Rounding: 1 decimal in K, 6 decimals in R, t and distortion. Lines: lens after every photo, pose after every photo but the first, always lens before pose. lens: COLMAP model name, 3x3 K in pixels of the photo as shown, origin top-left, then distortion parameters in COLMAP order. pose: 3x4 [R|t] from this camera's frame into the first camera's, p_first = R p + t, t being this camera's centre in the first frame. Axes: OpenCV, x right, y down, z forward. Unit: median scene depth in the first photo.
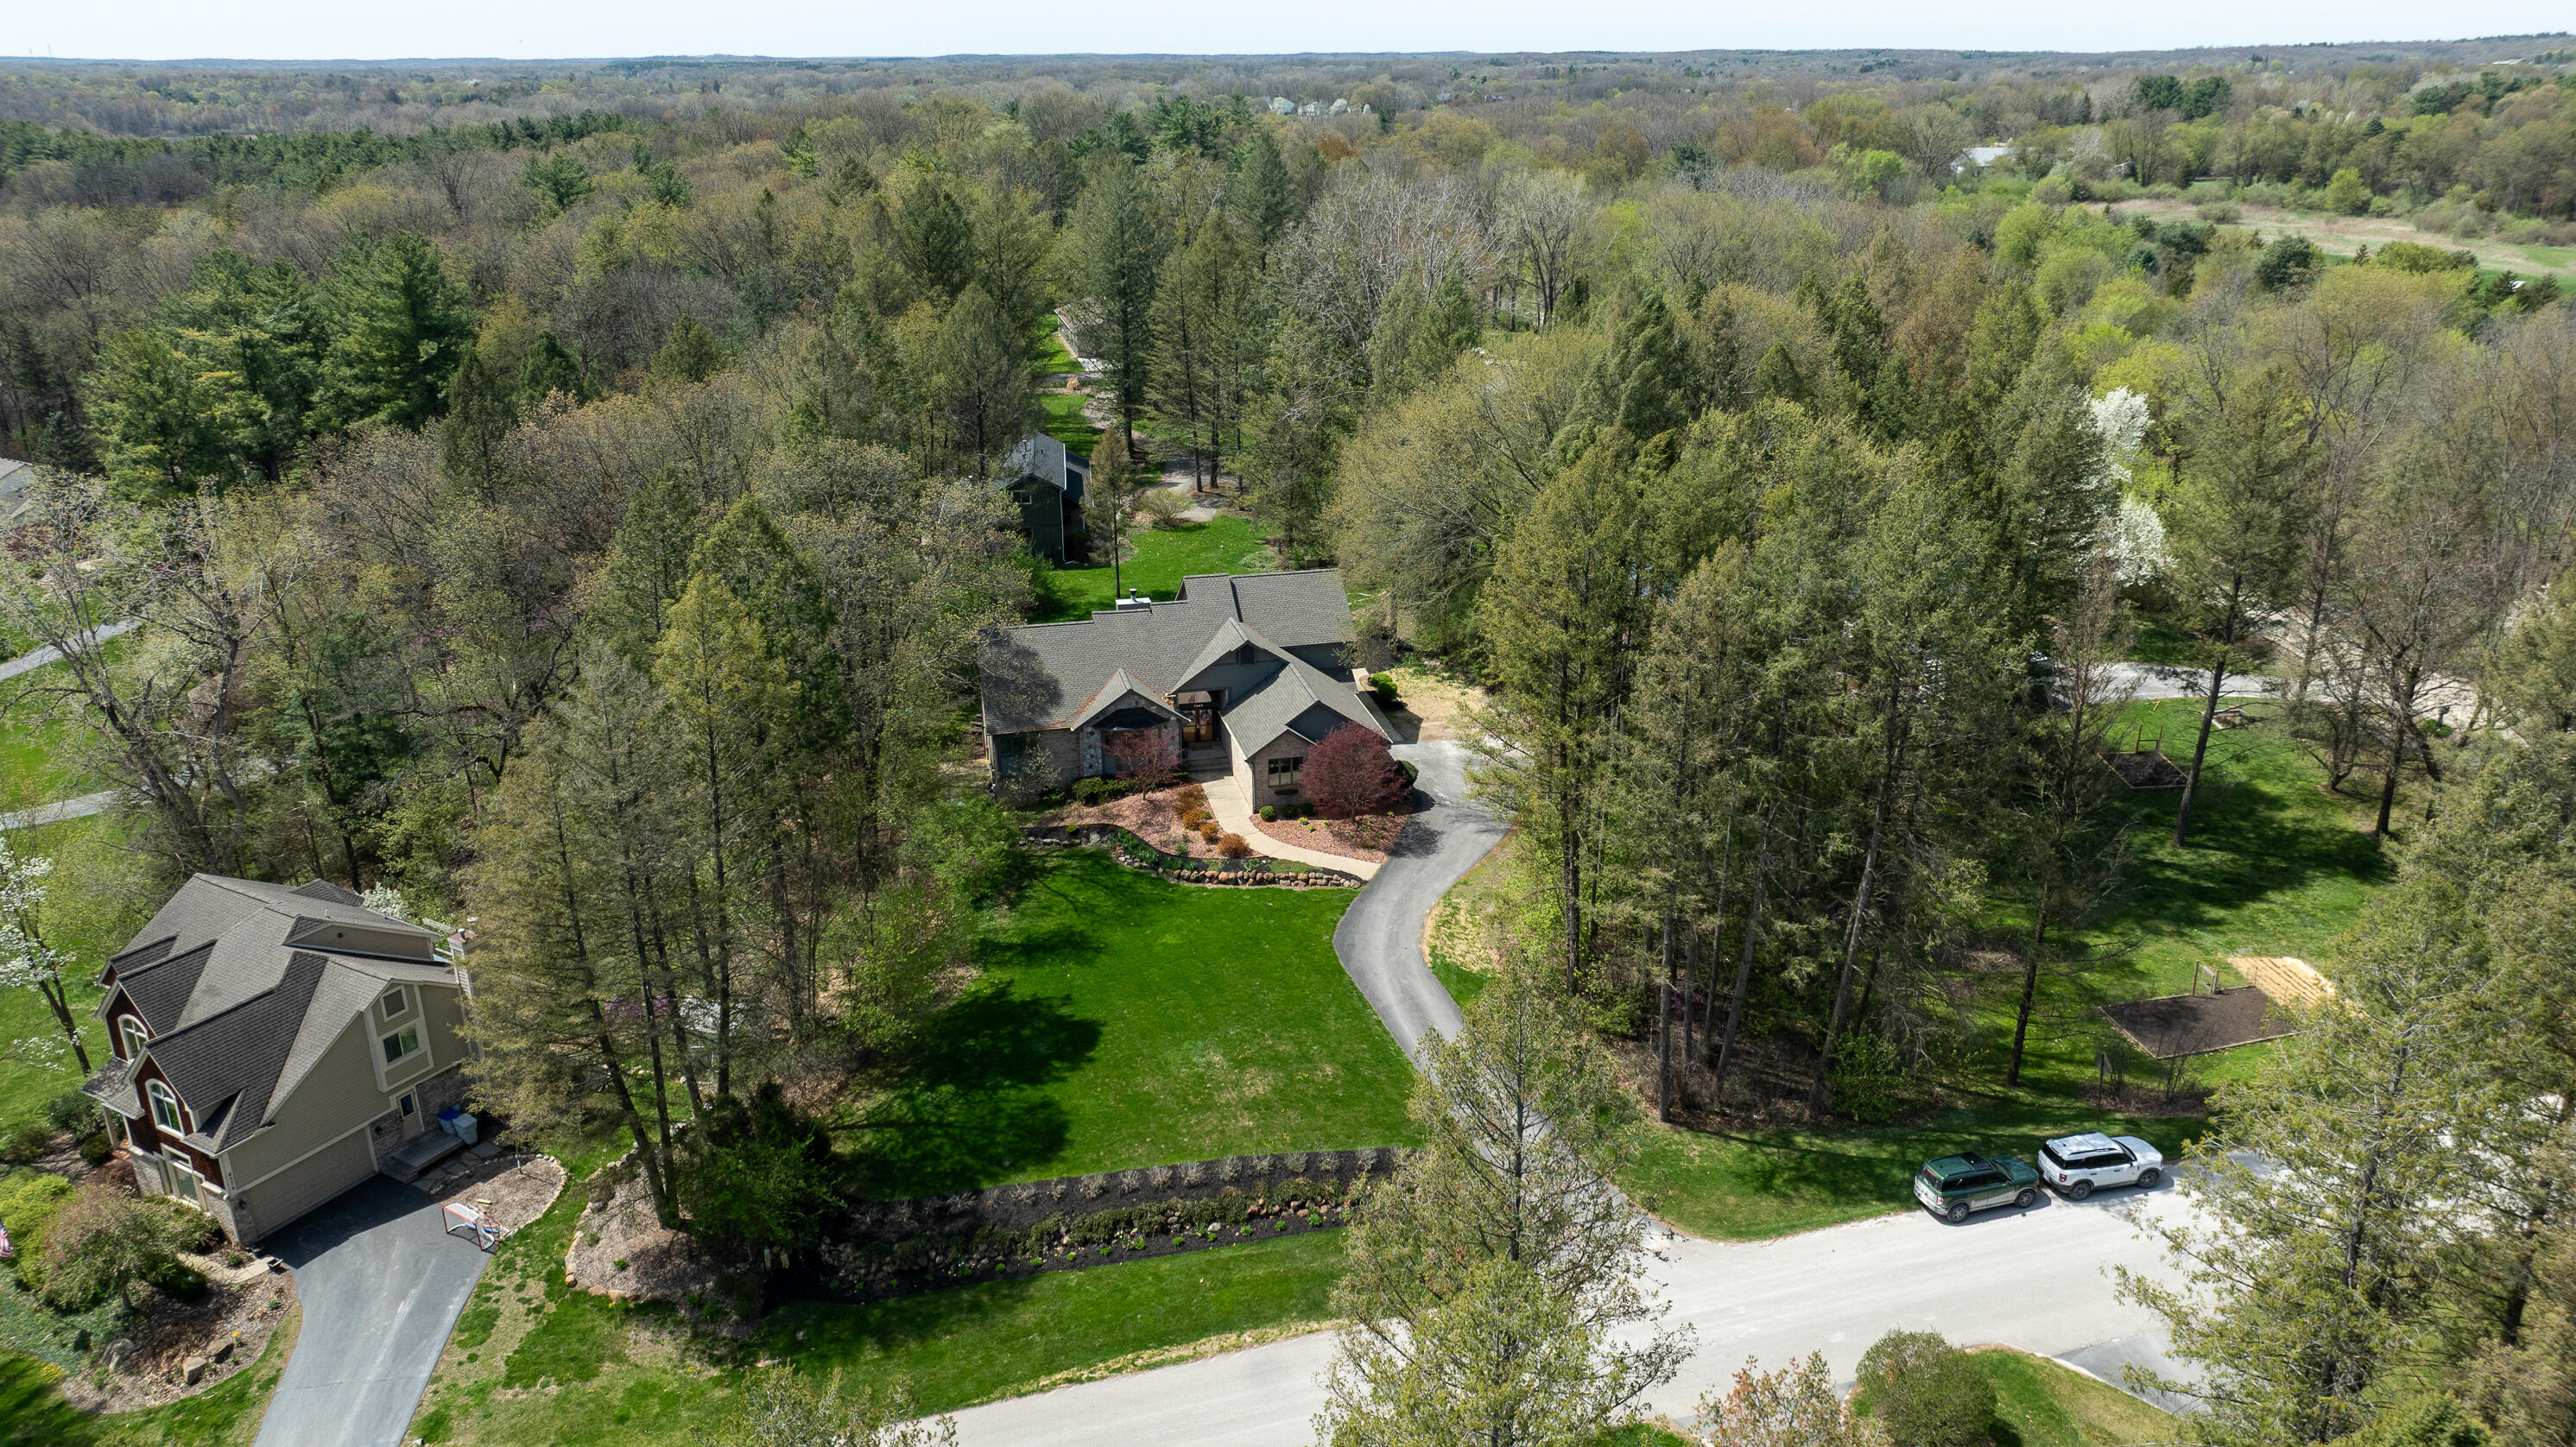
lens RADIAL K [[1836.7, 0, 1275.9], [0, 1836.7, 718.4], [0, 0, 1]] dist [-0.061775, 0.084408]
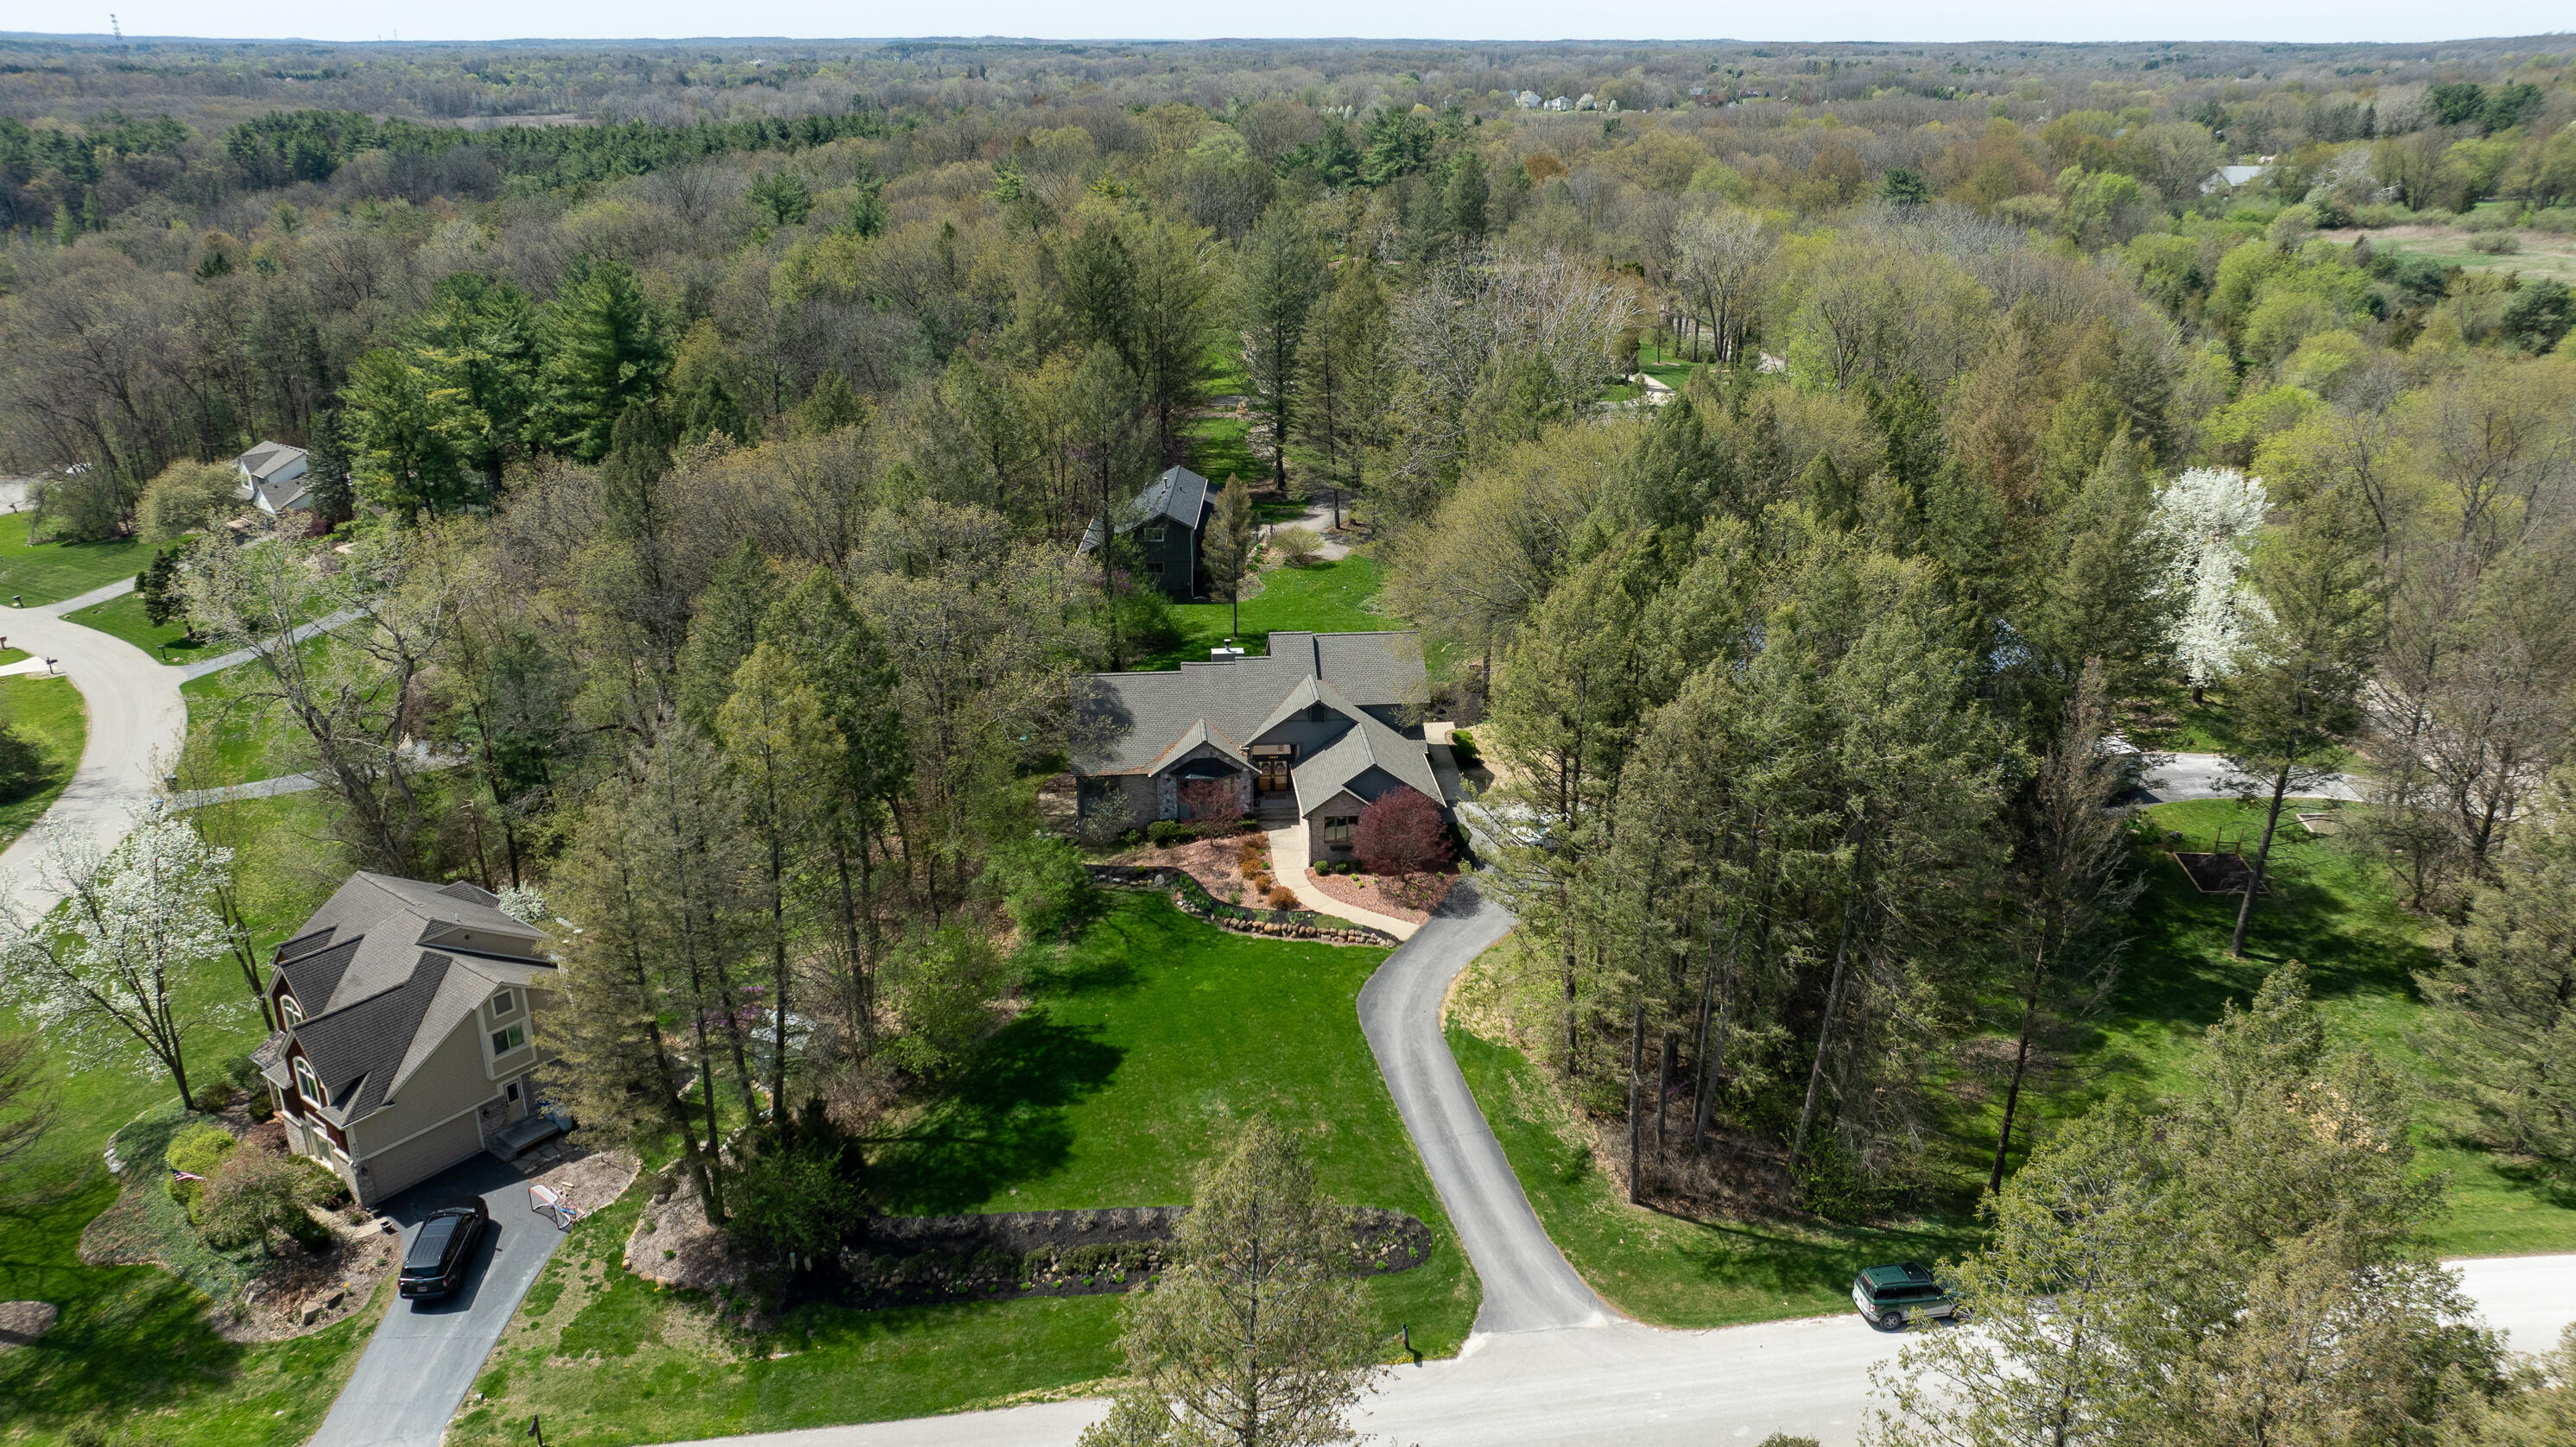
lens RADIAL K [[1836.7, 0, 1275.9], [0, 1836.7, 718.4], [0, 0, 1]] dist [-0.061775, 0.084408]
pose [[0.990629, 0.051975, -0.126302, 0.098913], [-0.050792, 0.998630, 0.012575, -0.046211], [0.126782, -0.006042, 0.991912, -0.048708]]
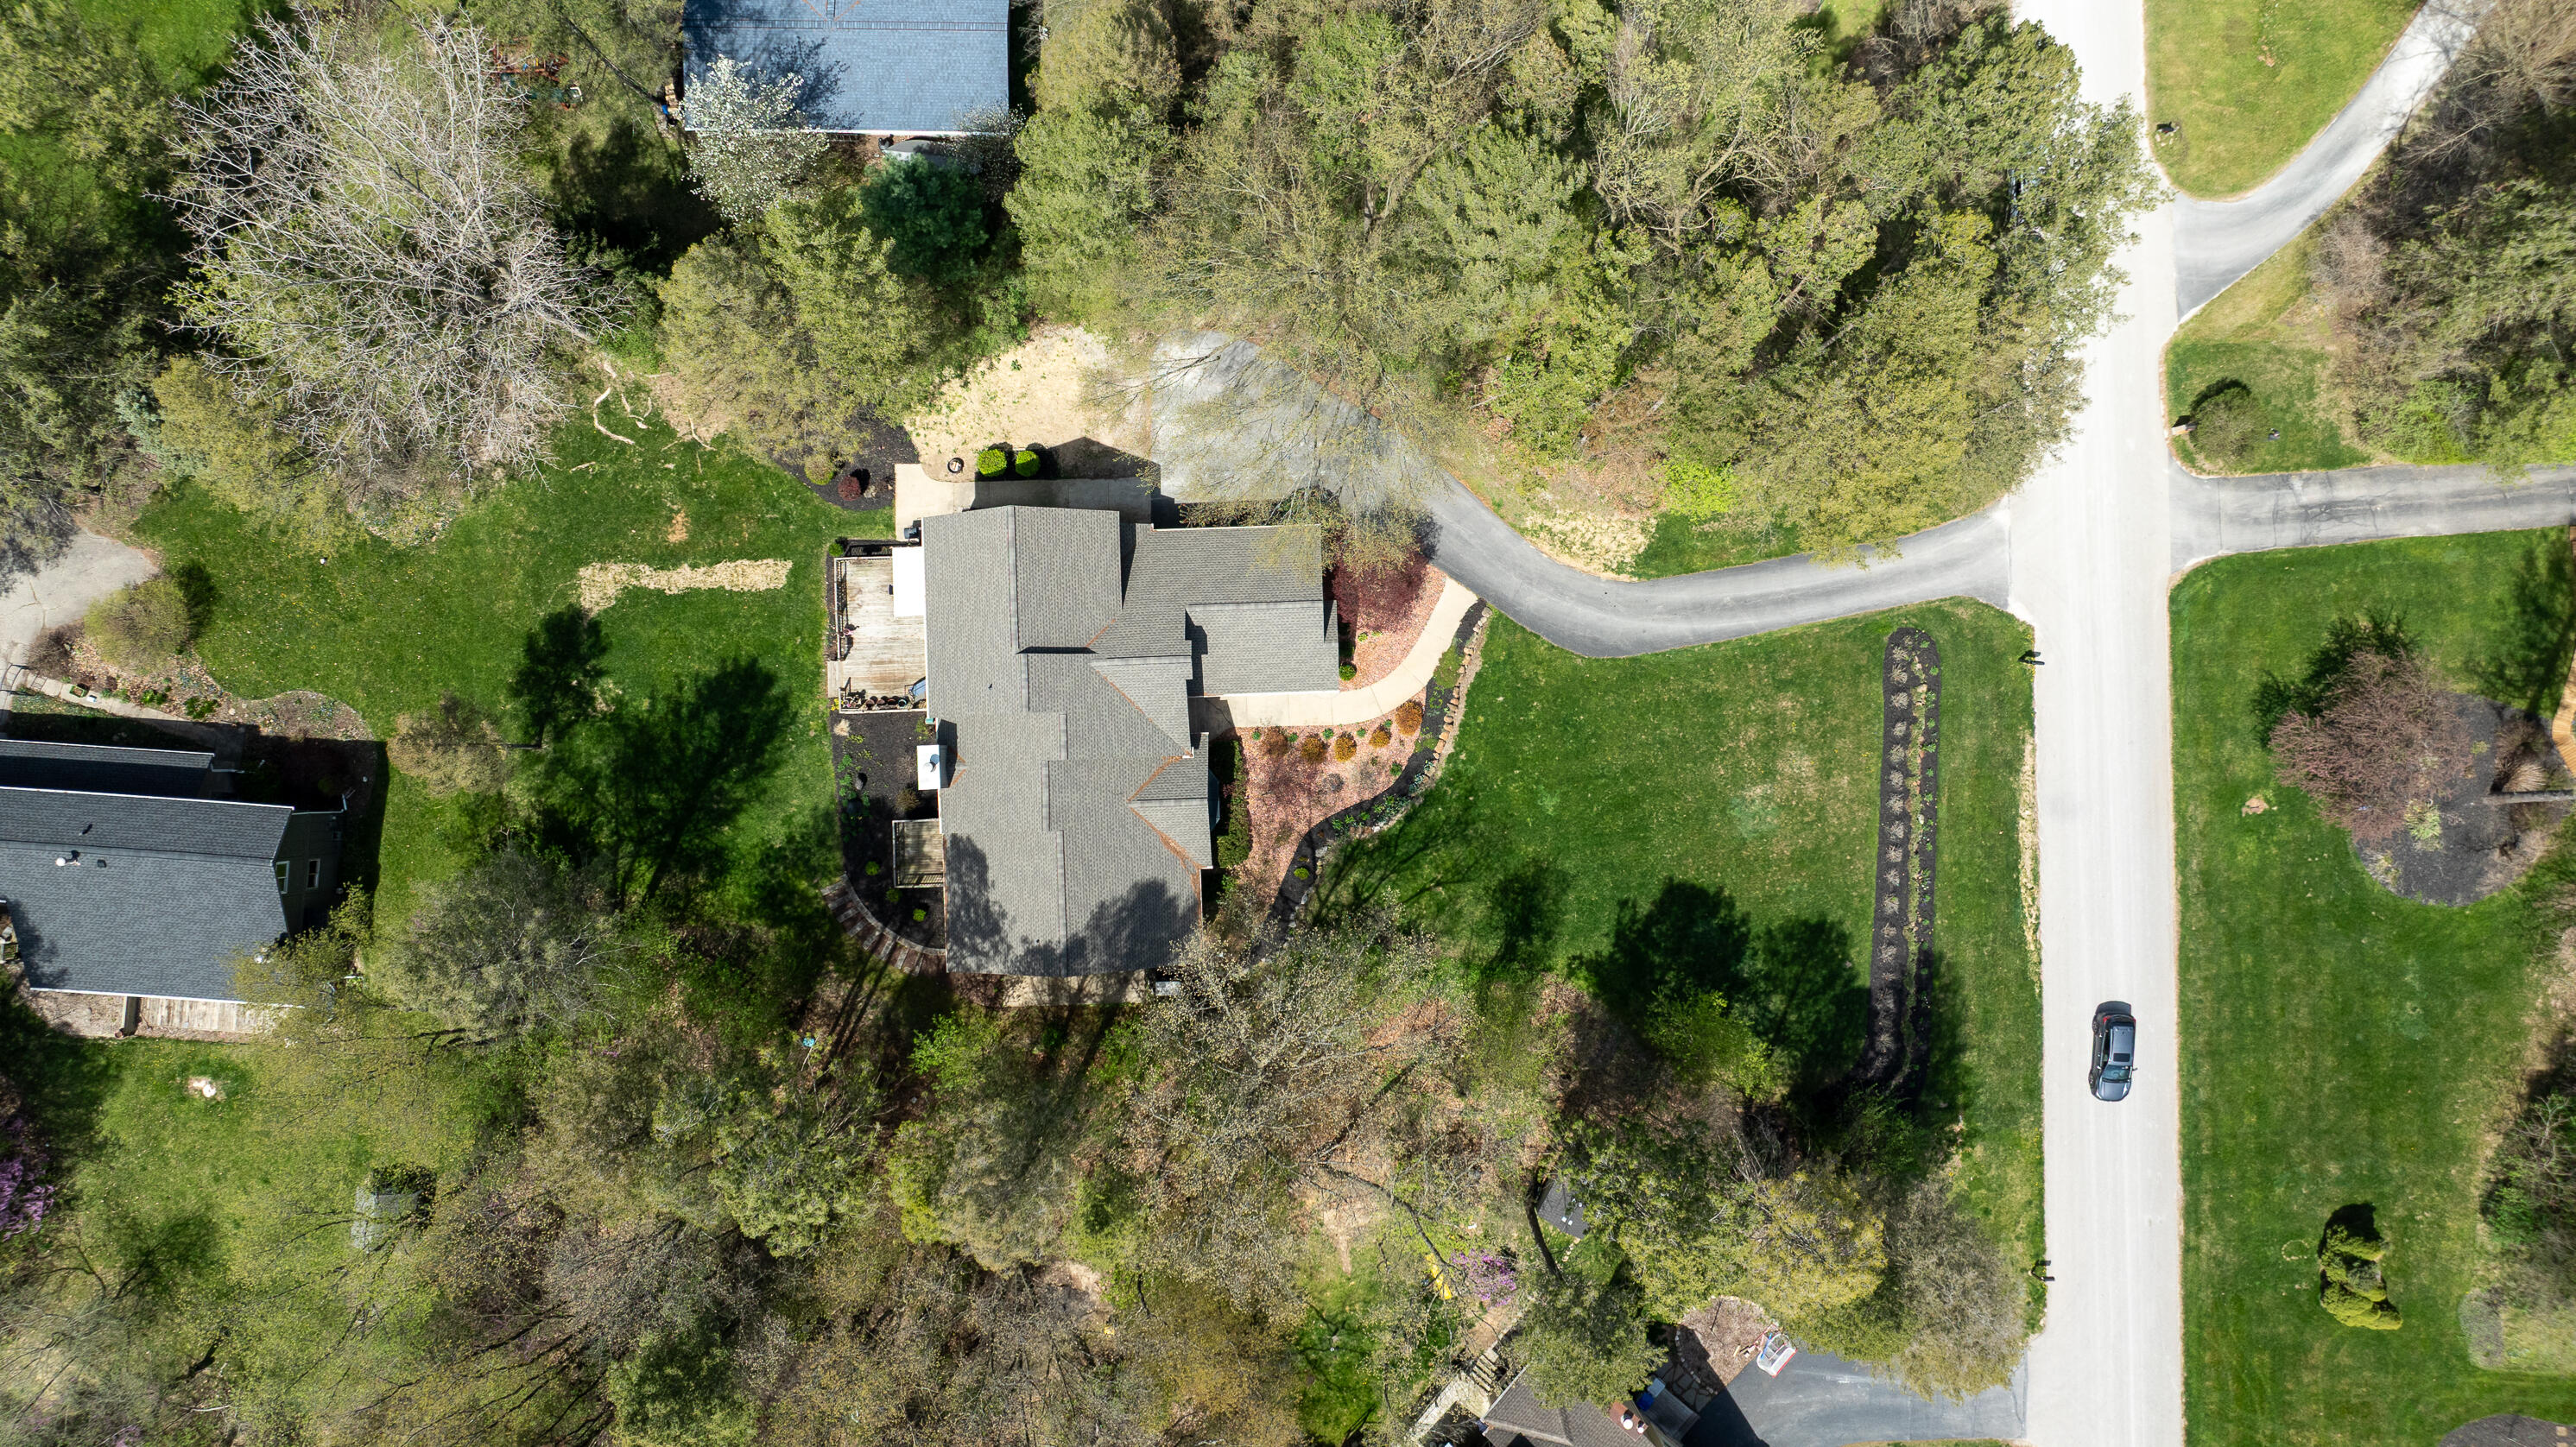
lens RADIAL K [[1836.7, 0, 1275.9], [0, 1836.7, 718.4], [0, 0, 1]] dist [-0.061775, 0.084408]
pose [[0.179319, -0.982966, 0.040278, -0.073645], [0.299066, 0.093470, 0.949644, -0.864391], [-0.937232, -0.158243, 0.310732, 0.743380]]
